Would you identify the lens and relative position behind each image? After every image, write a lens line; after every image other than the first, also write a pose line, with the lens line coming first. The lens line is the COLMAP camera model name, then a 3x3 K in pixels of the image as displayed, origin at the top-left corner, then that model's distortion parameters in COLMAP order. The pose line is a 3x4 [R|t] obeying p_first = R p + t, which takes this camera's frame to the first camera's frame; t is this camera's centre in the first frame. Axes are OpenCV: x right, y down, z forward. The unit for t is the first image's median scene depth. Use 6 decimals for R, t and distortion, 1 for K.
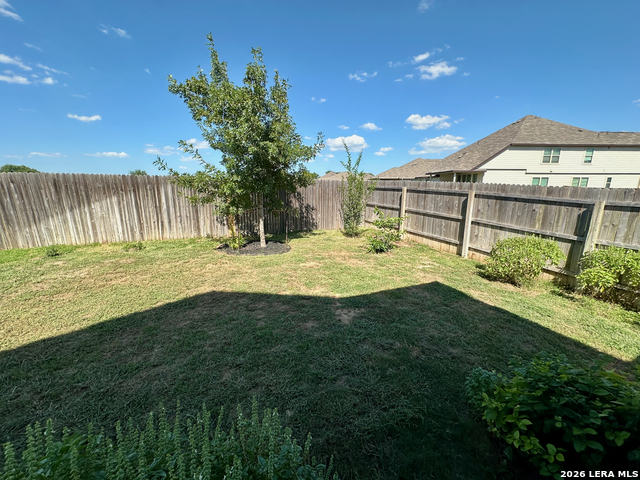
lens RADIAL K [[258.7, 0, 320.0], [0, 258.7, 240.0], [0, 0, 1]] dist [0.003640, 0.000703]
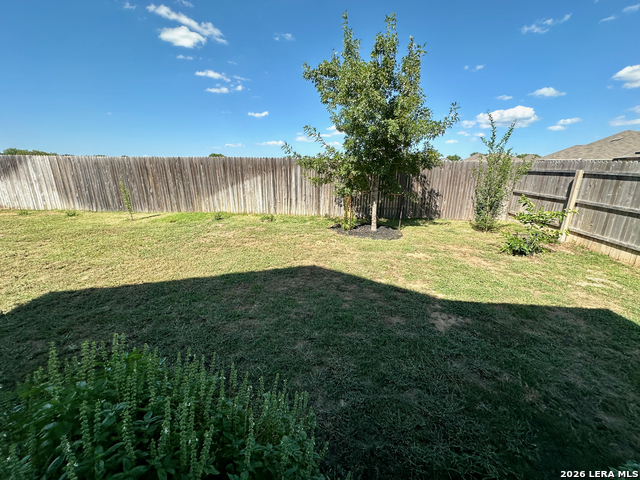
lens RADIAL K [[258.7, 0, 320.0], [0, 258.7, 240.0], [0, 0, 1]] dist [0.003640, 0.000703]
pose [[0.884684, 0.129600, -0.447815, 0.046745], [-0.103997, 0.991240, 0.081417, 0.002545], [0.454444, -0.025457, 0.890412, 0.041489]]
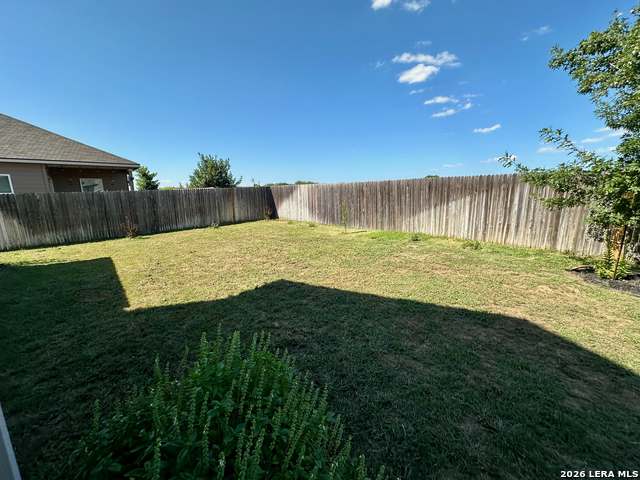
lens RADIAL K [[258.7, 0, 320.0], [0, 258.7, 240.0], [0, 0, 1]] dist [0.003640, 0.000703]
pose [[0.315285, 0.167146, -0.934161, 0.043514], [-0.178475, 0.977246, 0.114619, -0.006028], [0.932063, 0.130587, 0.337943, 0.099405]]
